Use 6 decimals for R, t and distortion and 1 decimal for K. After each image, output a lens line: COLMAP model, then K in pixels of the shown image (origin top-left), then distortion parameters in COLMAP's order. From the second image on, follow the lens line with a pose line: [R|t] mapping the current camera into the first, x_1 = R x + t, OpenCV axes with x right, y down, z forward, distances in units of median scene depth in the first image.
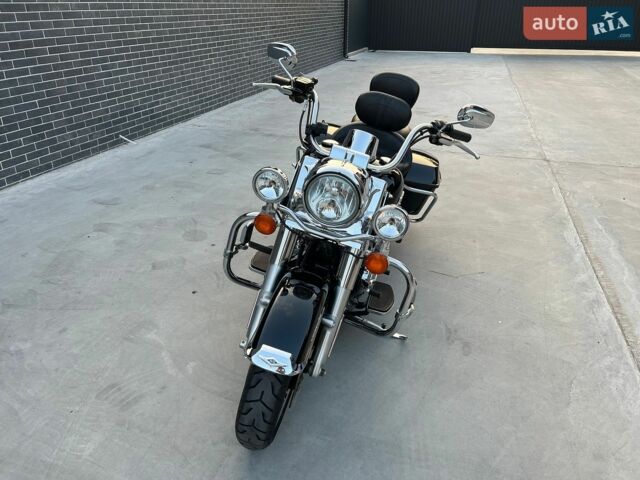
lens RADIAL K [[525.2, 0, 320.0], [0, 525.2, 240.0], [0, 0, 1]] dist [0.051975, -0.077031]
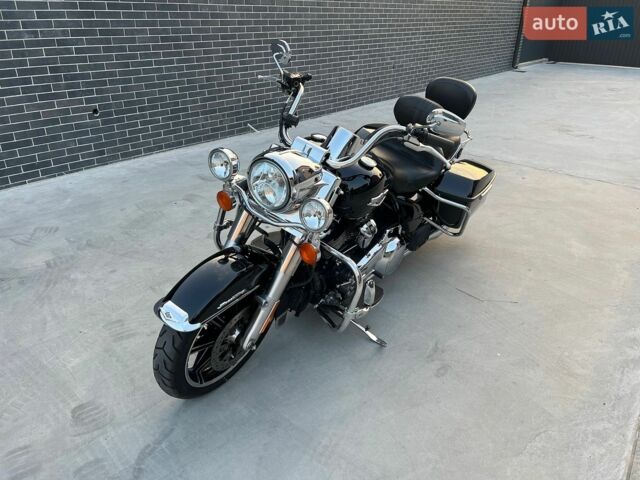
lens RADIAL K [[525.2, 0, 320.0], [0, 525.2, 240.0], [0, 0, 1]] dist [0.051975, -0.077031]
pose [[0.920931, 0.167749, -0.351776, 0.226521], [-0.172225, 0.984879, 0.018776, -0.002553], [0.349606, 0.043293, 0.935896, 0.019160]]
